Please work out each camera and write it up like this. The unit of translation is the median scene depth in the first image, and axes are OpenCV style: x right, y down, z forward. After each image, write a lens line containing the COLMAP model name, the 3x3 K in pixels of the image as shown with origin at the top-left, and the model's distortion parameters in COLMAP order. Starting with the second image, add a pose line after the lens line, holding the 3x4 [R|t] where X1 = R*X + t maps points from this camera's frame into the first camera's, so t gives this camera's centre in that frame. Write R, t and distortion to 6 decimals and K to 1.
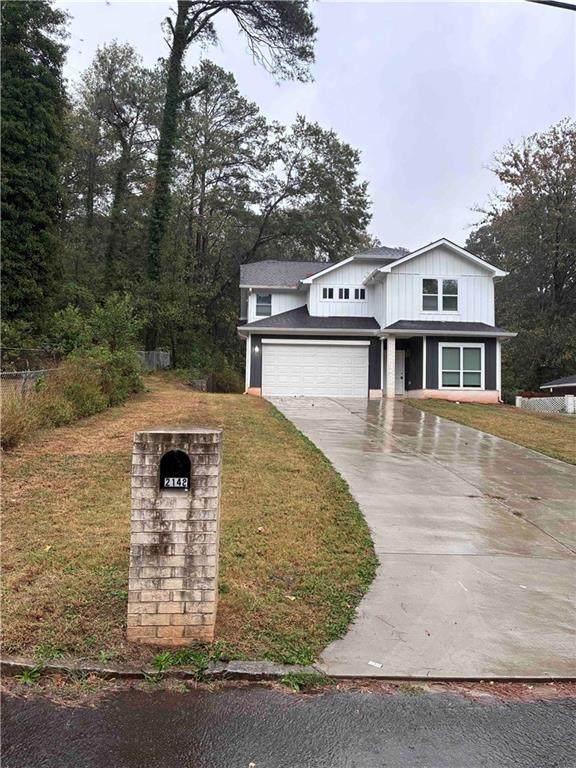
lens RADIAL K [[563.2, 0, 284.6], [0, 563.2, 384.1], [0, 0, 1]] dist [0.058848, -0.028782]
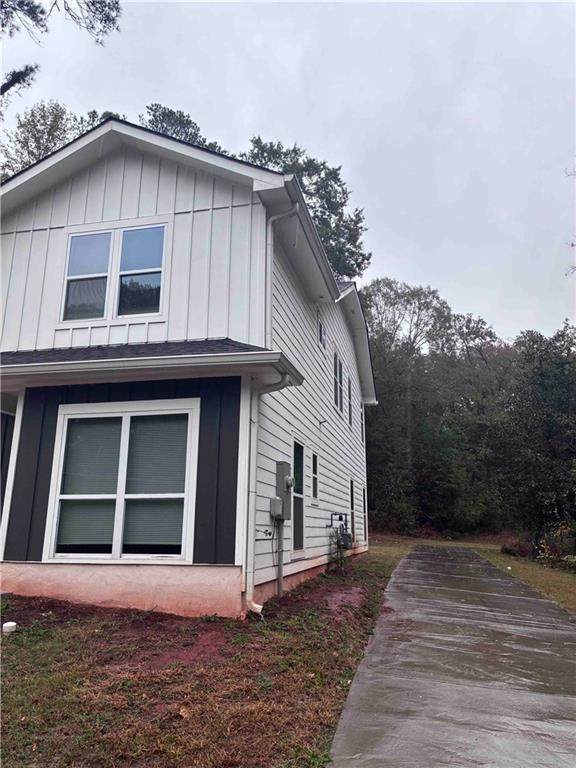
lens RADIAL K [[563.2, 0, 285.6], [0, 563.2, 387.4], [0, 0, 1]] dist [0.058848, -0.028782]
pose [[0.956032, -0.077003, -0.282974, 0.430462], [0.020750, 0.980255, -0.196643, -0.016828], [0.292529, 0.182126, 0.938753, 0.658969]]
